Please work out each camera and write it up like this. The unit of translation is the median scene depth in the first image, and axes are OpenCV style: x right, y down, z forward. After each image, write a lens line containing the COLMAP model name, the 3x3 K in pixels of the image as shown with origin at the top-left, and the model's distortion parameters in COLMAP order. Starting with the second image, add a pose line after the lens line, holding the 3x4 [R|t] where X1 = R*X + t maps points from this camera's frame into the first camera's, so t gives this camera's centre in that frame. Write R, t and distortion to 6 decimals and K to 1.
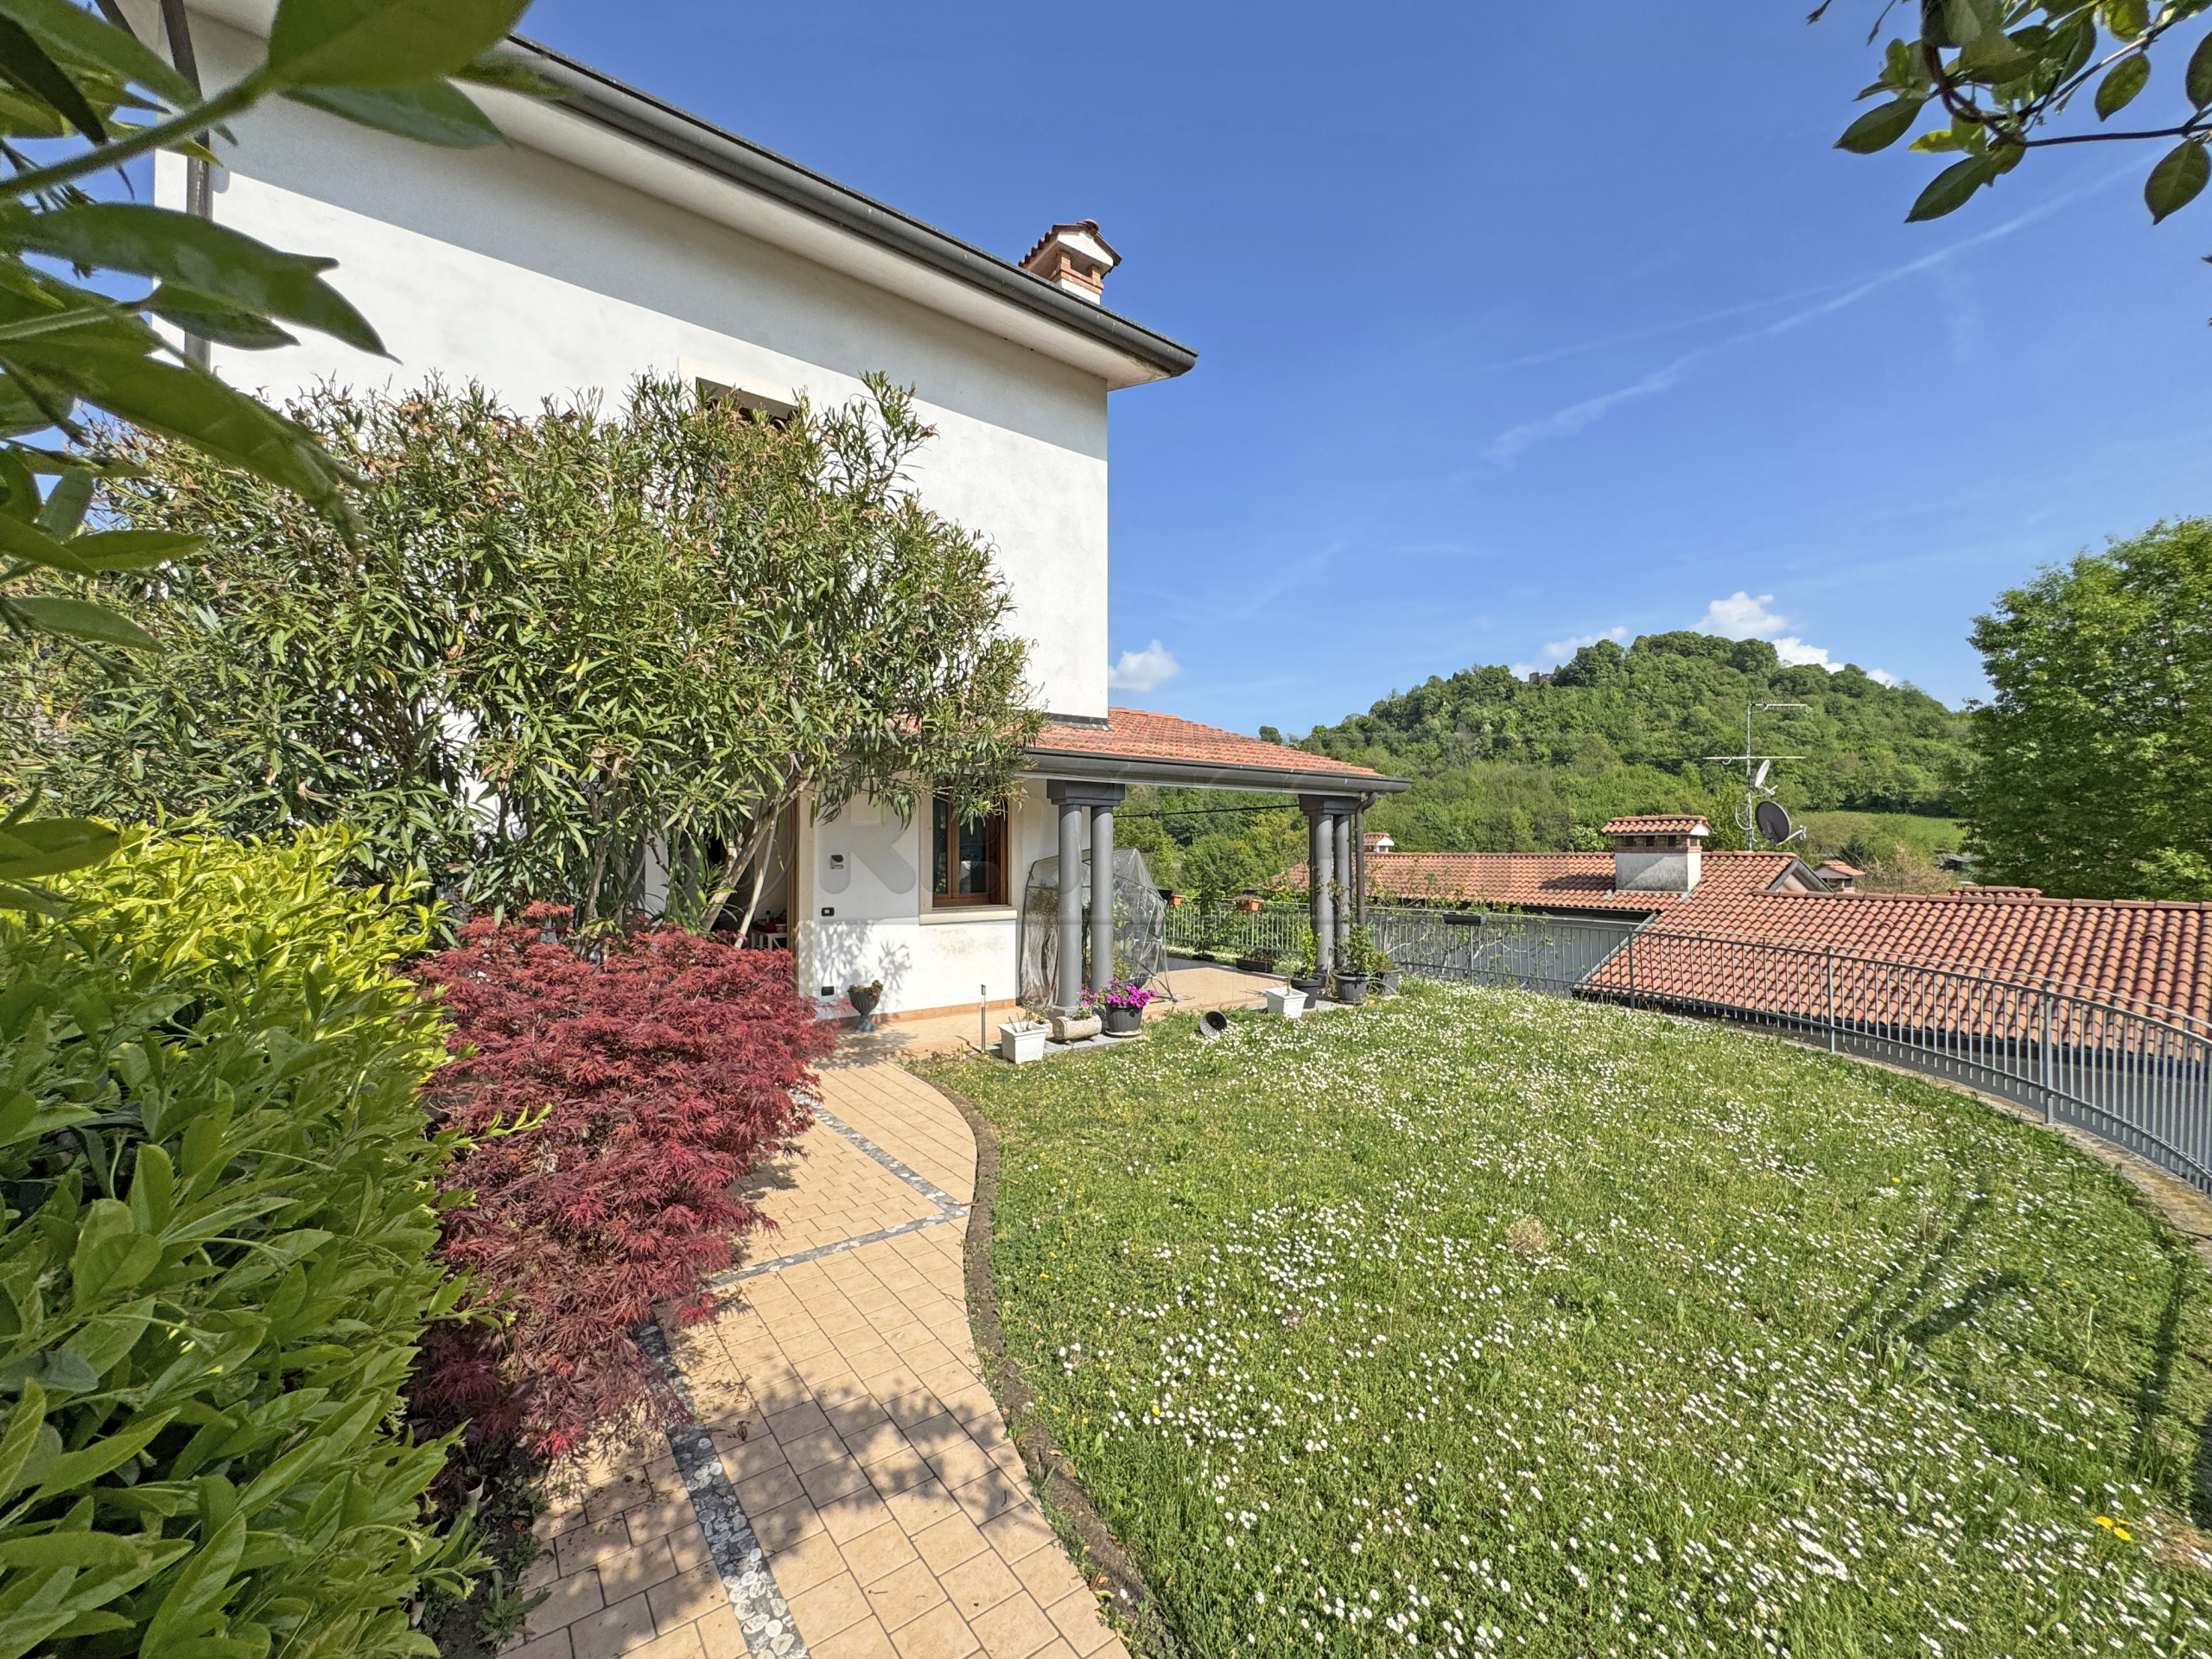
lens RADIAL K [[902.9, 0, 1121.6], [0, 902.9, 837.3], [0, 0, 1]] dist [0.002019, 0.000371]
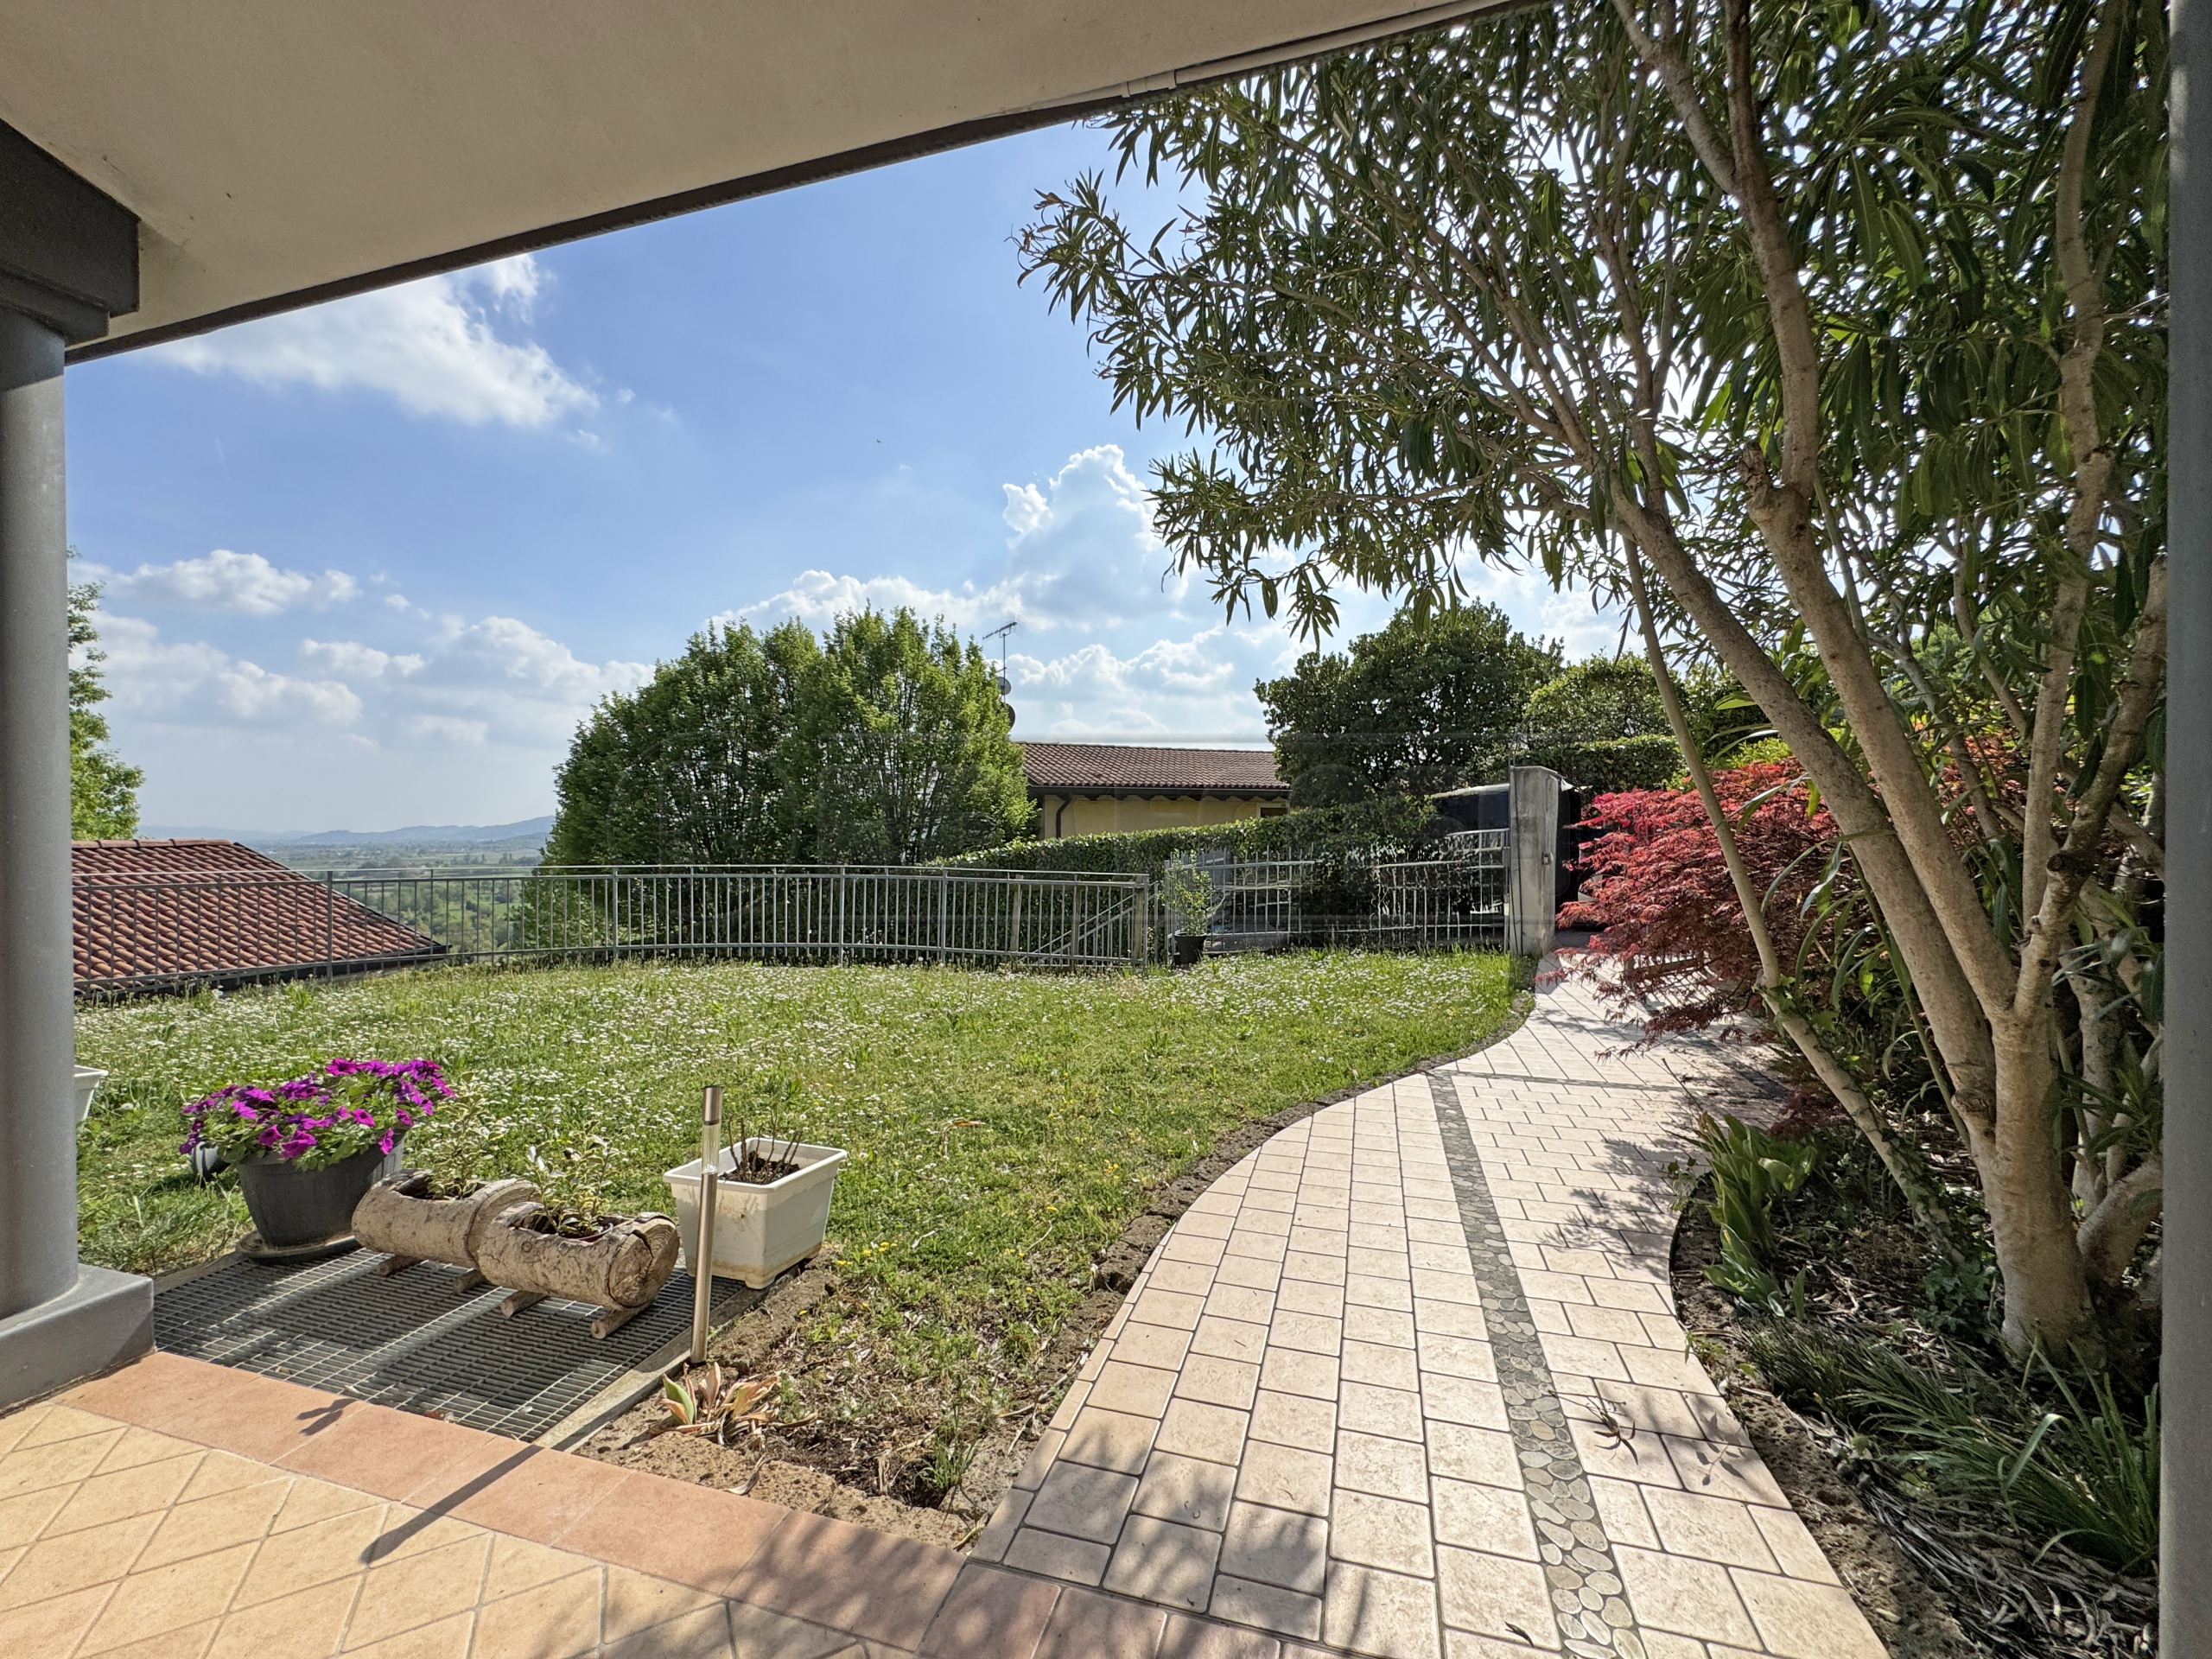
lens RADIAL K [[902.9, 0, 1100.1], [0, 902.9, 831.7], [0, 0, 1]] dist [0.002019, 0.000371]
pose [[-0.578628, -0.004260, 0.815581, -0.322520], [-0.018908, 0.999788, -0.008192, 0.066135], [-0.815373, -0.020161, -0.578585, 0.791504]]
